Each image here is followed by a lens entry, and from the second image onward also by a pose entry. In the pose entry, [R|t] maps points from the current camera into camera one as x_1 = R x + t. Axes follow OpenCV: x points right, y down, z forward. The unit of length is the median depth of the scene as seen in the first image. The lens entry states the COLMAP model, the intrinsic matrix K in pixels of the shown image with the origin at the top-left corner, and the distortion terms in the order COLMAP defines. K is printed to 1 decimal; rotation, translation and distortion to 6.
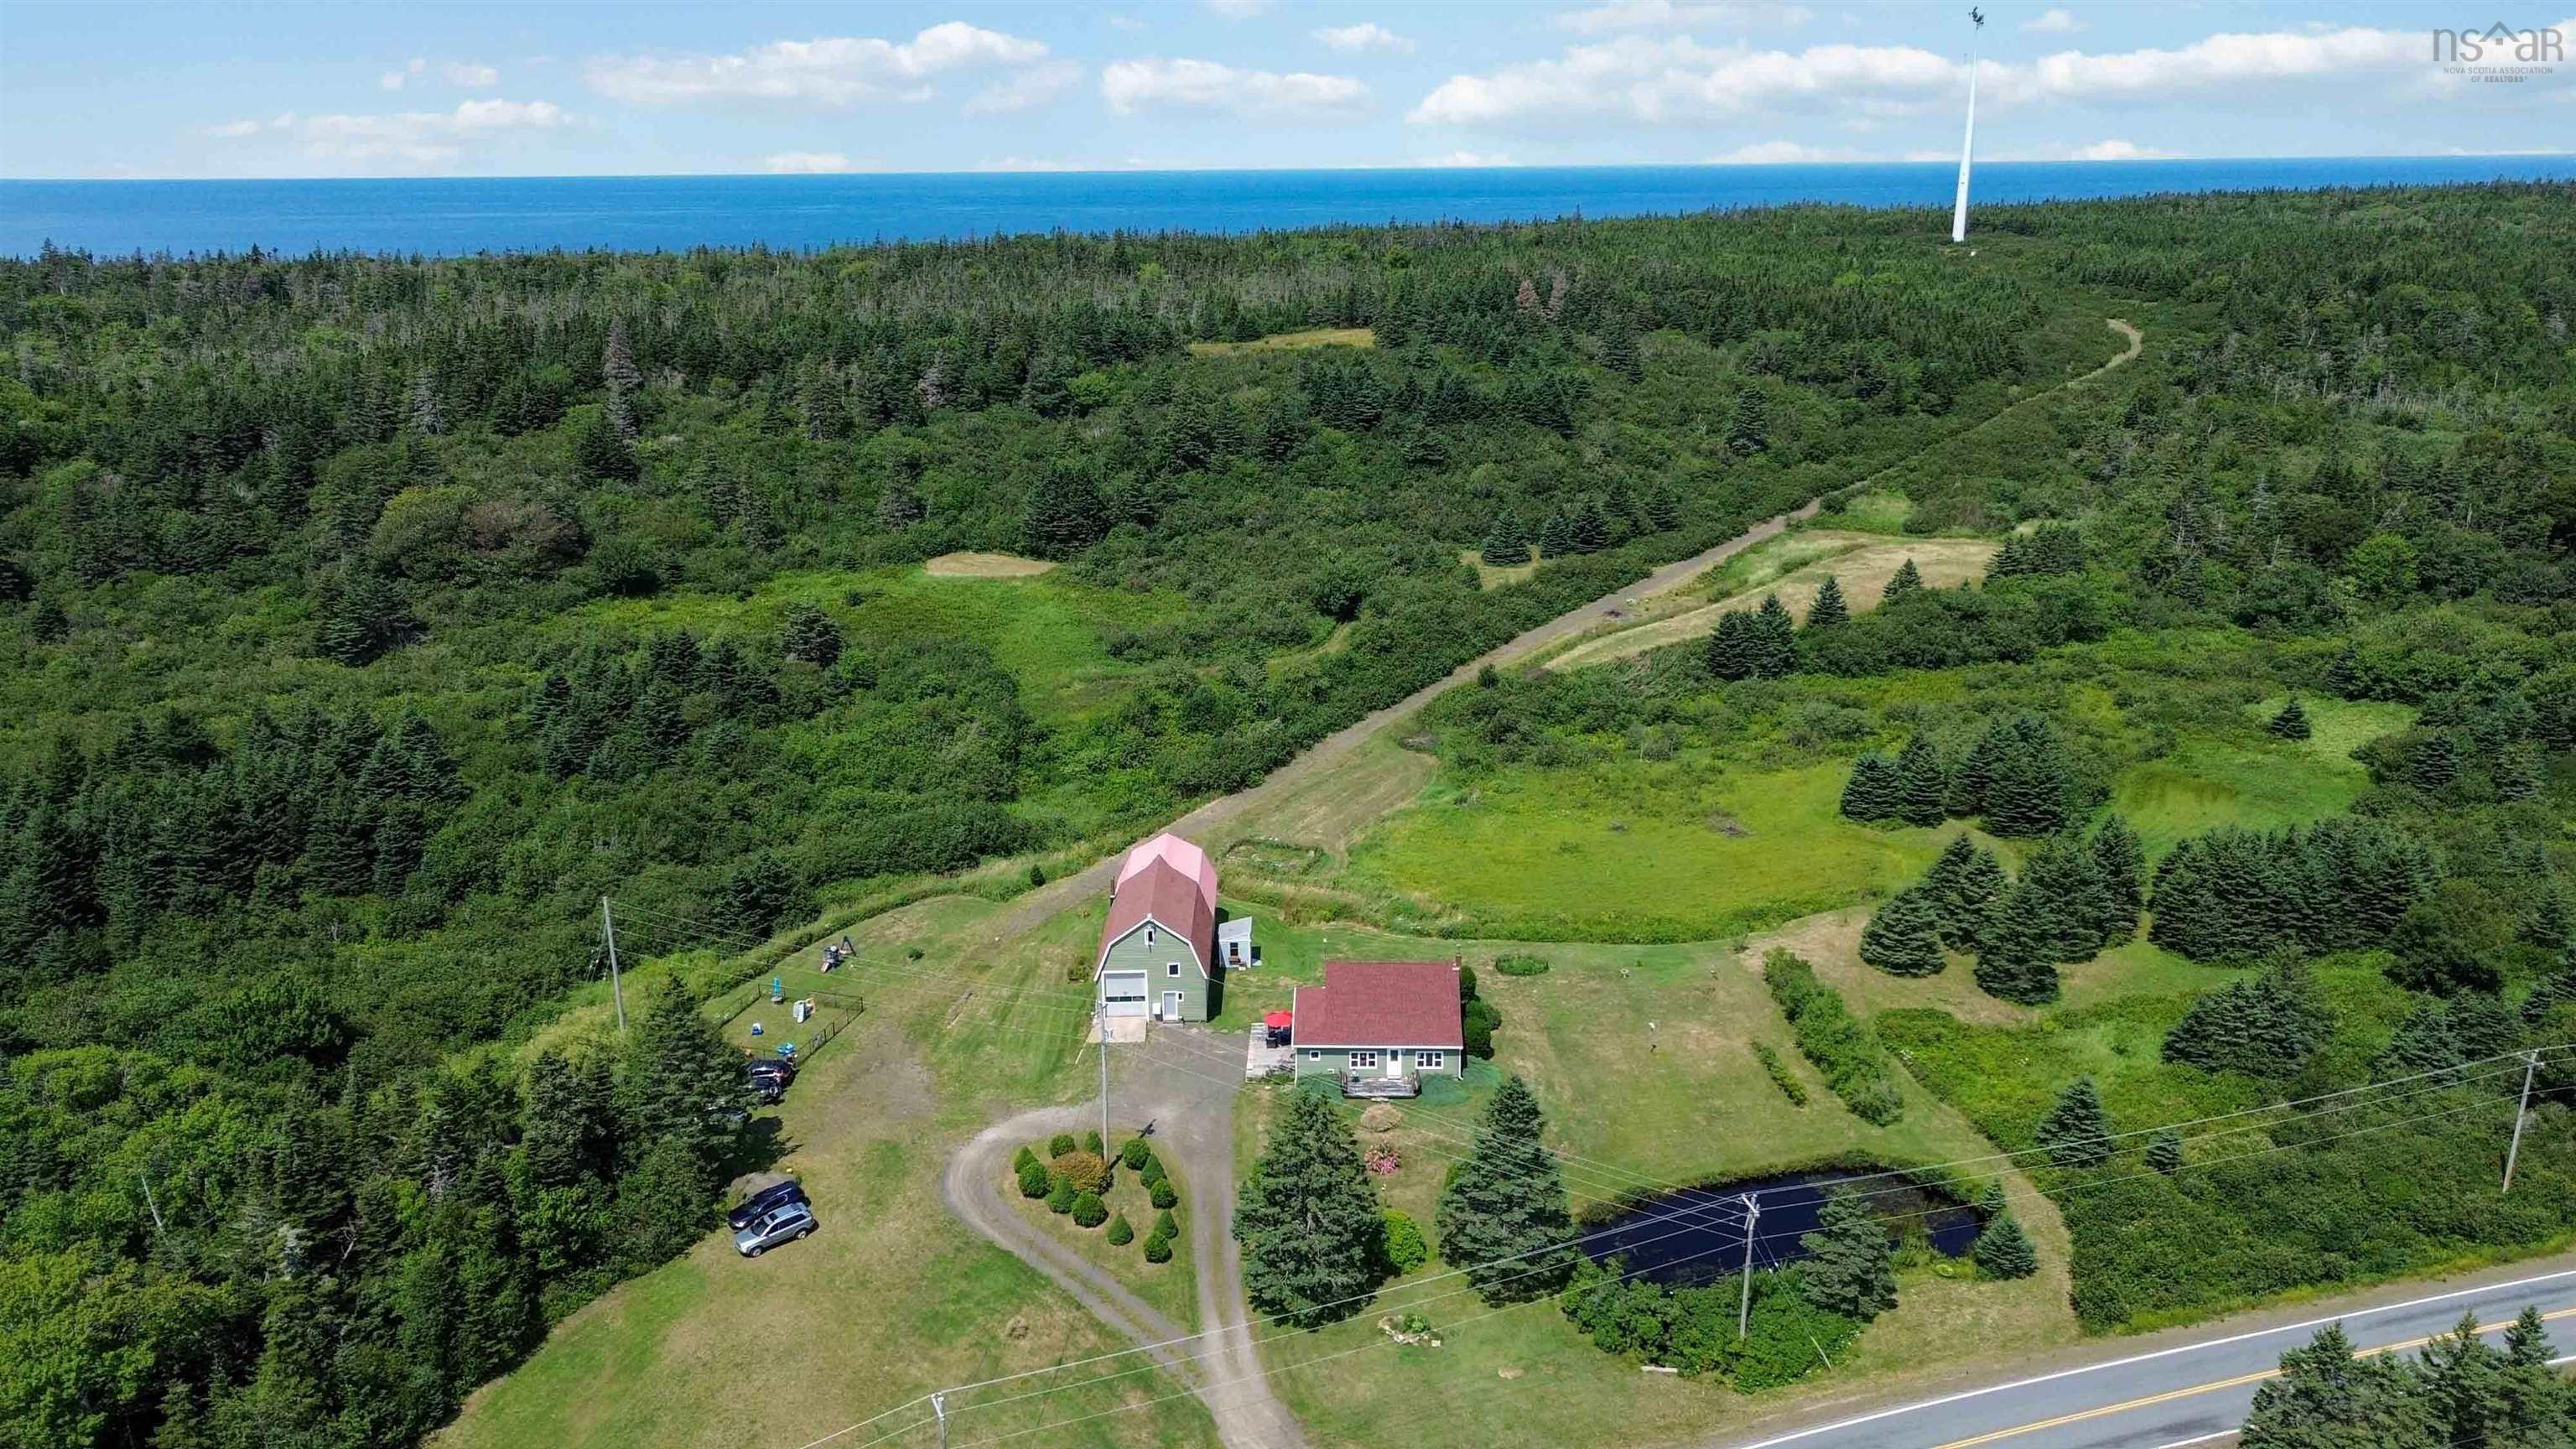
lens RADIAL K [[1818.0, 0, 1288.0], [0, 1818.0, 724.5], [0, 0, 1]] dist [0.074870, -0.081530]
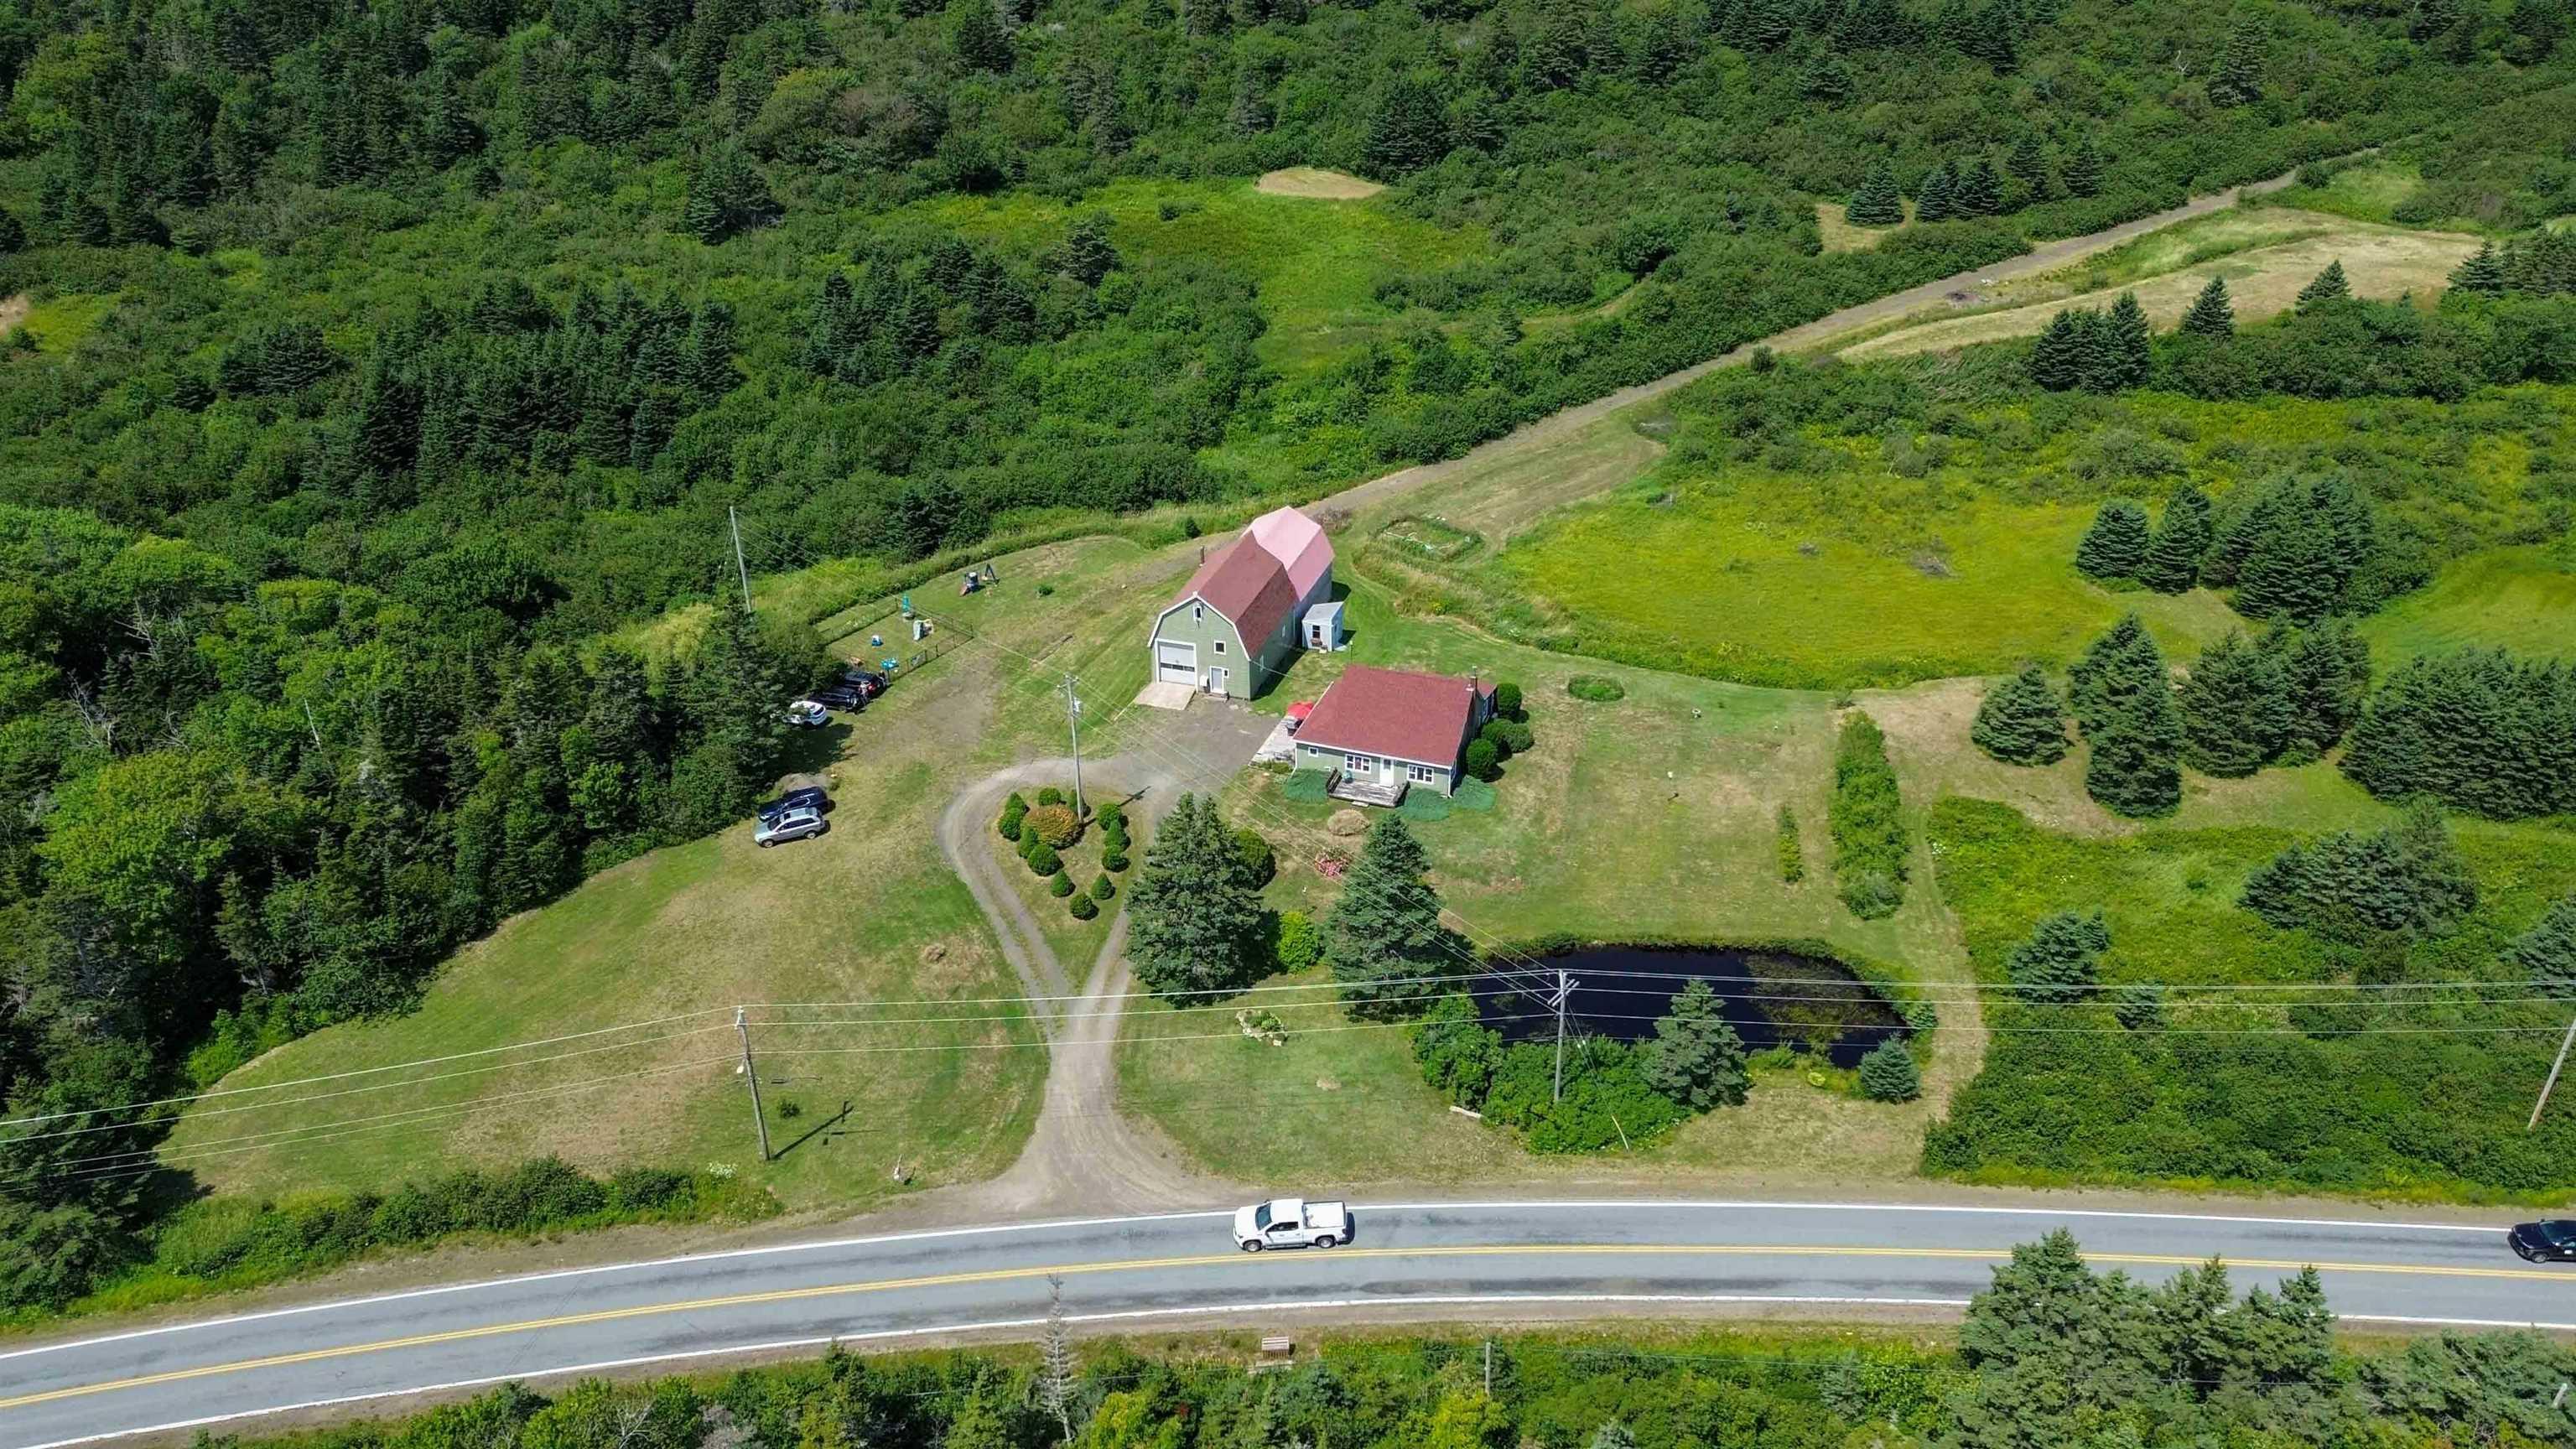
lens RADIAL K [[1818.0, 0, 1288.0], [0, 1818.0, 724.5], [0, 0, 1]] dist [0.074870, -0.081530]
pose [[0.947787, 0.157295, -0.277412, 0.215342], [-0.092437, 0.968054, 0.233080, -0.053281], [0.305212, -0.195267, 0.932050, 0.035726]]
